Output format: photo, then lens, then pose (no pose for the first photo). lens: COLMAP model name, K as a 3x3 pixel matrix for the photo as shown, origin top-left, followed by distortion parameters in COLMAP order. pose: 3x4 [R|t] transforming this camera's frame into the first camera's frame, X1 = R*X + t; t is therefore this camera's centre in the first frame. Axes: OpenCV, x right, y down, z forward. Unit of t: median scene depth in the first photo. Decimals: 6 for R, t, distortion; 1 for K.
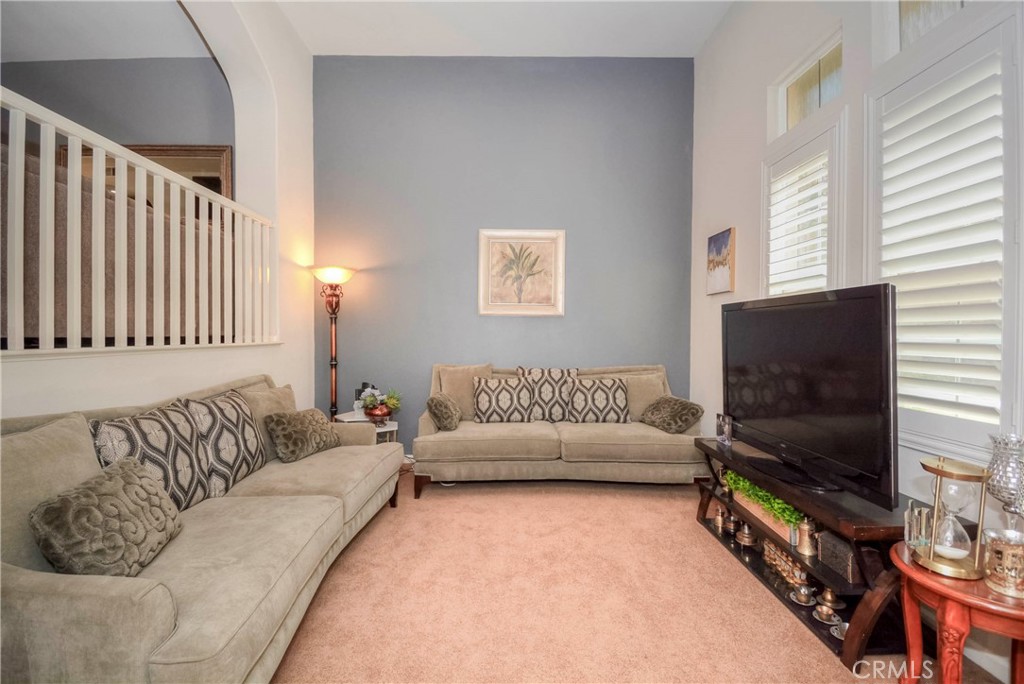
lens RADIAL K [[466.3, 0, 475.5], [0, 466.3, 339.7], [0, 0, 1]] dist [0.018736, -0.015431]
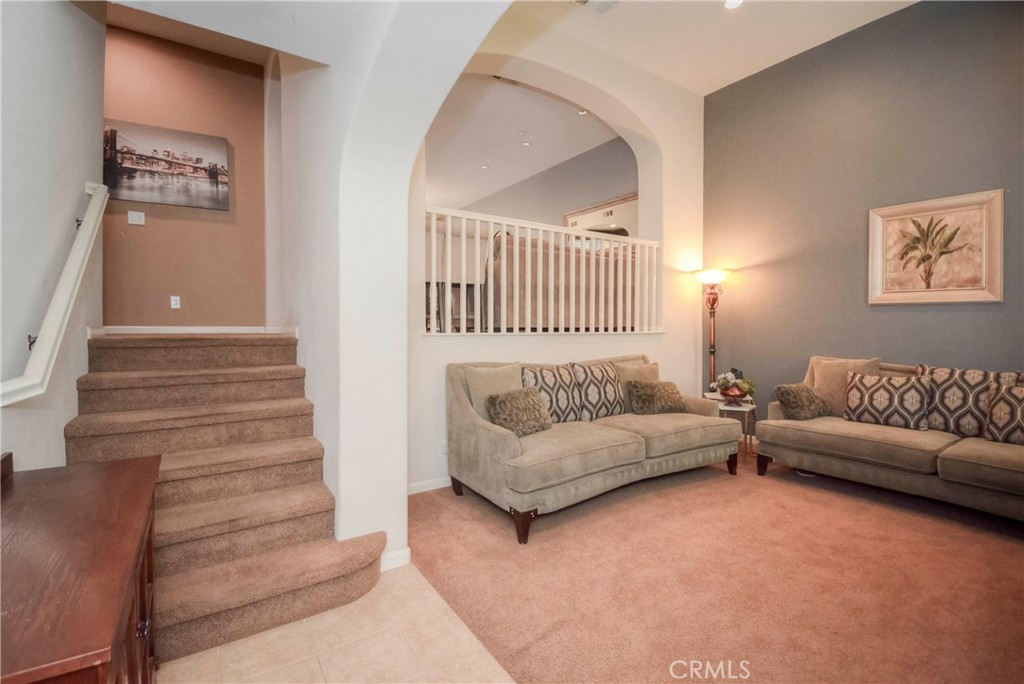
lens RADIAL K [[466.3, 0, 496.4], [0, 466.3, 330.8], [0, 0, 1]] dist [0.018736, -0.015431]
pose [[0.538699, 0.010232, -0.842436, 0.460534], [-0.012726, 0.999911, 0.004007, 0.003816], [0.842402, 0.008563, 0.538781, -0.116141]]
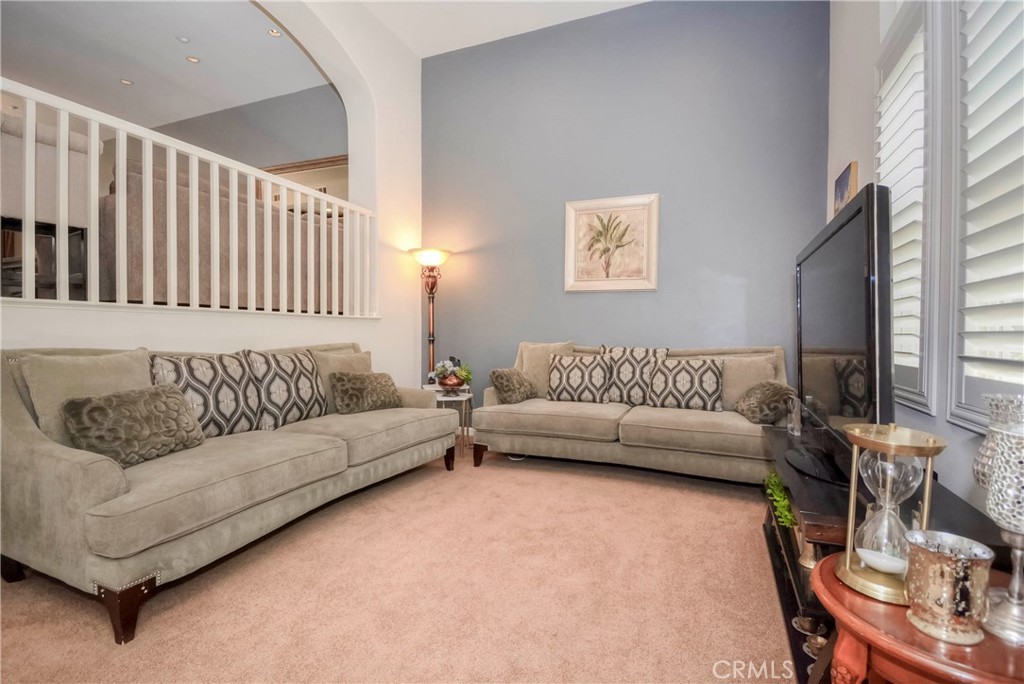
lens RADIAL K [[466.3, 0, 522.7], [0, 466.3, 350.0], [0, 0, 1]] dist [0.018736, -0.015431]
pose [[0.925123, 0.018072, -0.379236, 0.352716], [-0.014292, 0.999816, 0.012780, 0.067610], [0.379398, -0.006403, 0.925212, 0.085672]]
